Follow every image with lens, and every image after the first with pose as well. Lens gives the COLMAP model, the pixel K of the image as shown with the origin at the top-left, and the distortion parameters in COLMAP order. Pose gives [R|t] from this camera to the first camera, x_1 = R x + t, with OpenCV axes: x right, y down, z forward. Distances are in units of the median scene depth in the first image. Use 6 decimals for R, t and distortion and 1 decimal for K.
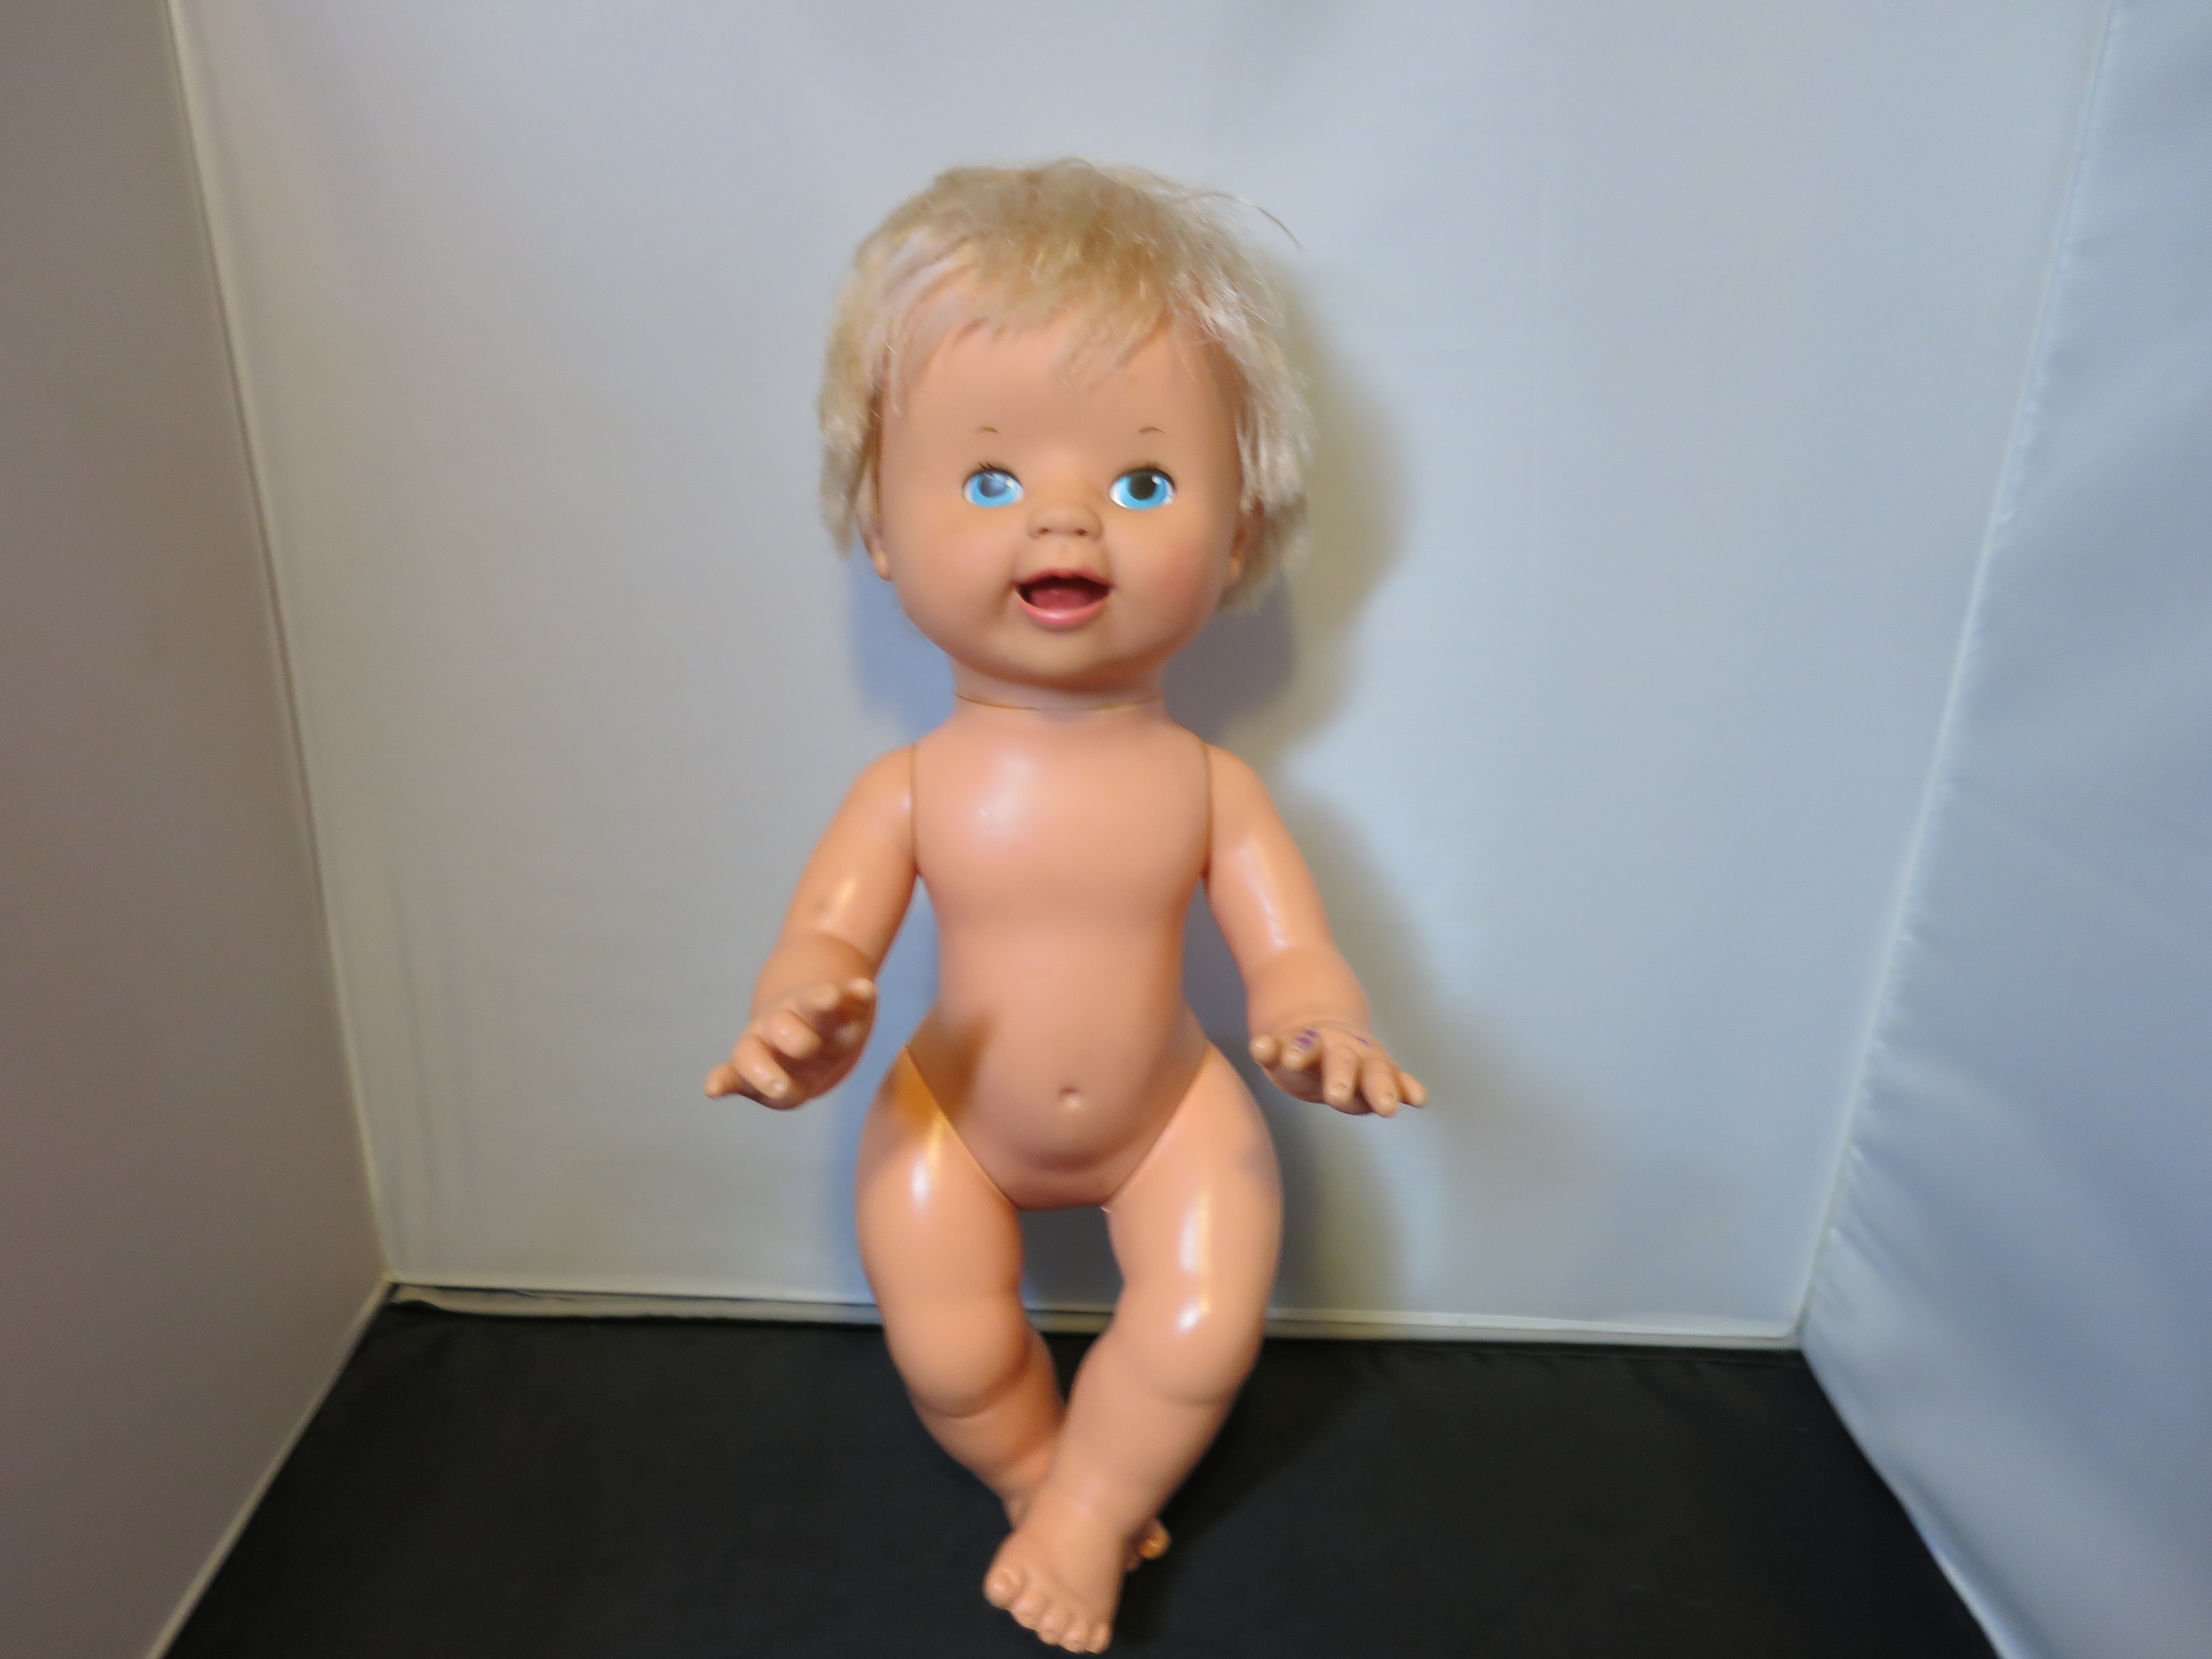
lens RADIAL K [[1535.8, 0, 1106.0], [0, 1535.8, 829.5], [0, 0, 1]] dist [-0.050040, 0.006177]
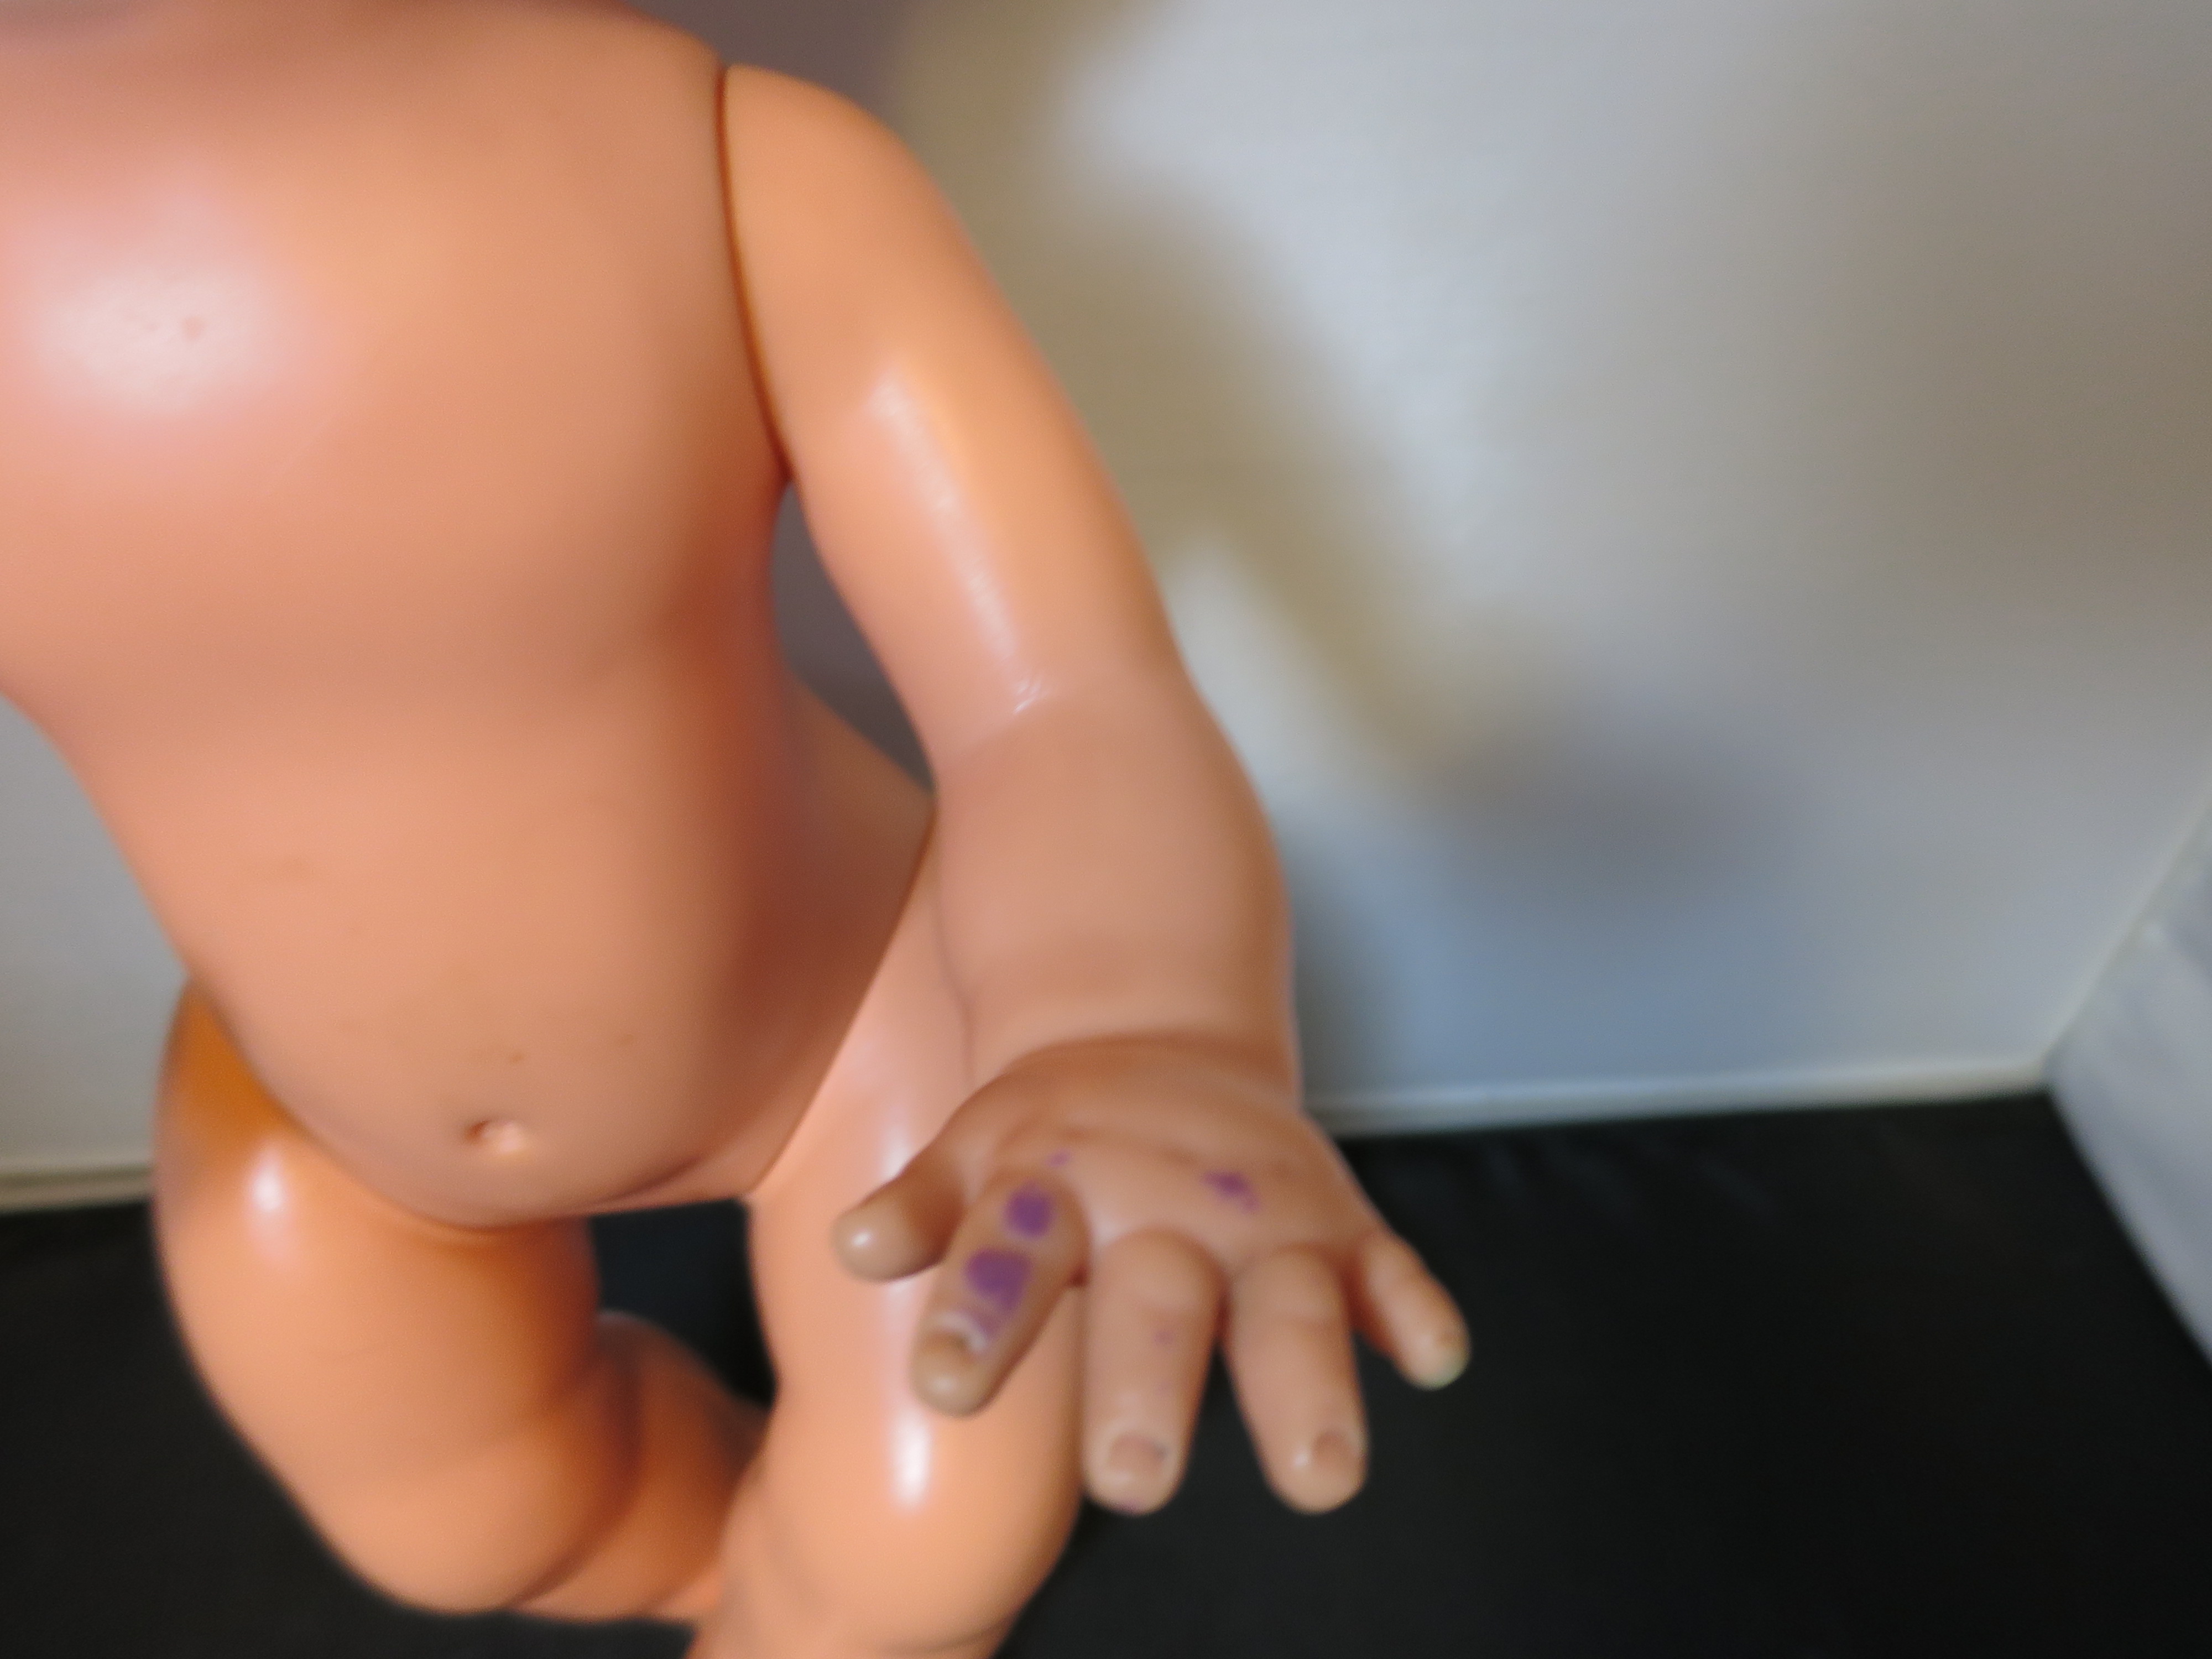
lens RADIAL K [[1546.9, 0, 1106.0], [0, 1546.9, 829.5], [0, 0, 1]] dist [-0.052438, 0.001652]
pose [[0.995954, -0.089516, -0.007922, 0.132946], [0.085007, 0.909854, 0.406128, -0.034369], [-0.029147, -0.405158, 0.913782, 0.663843]]
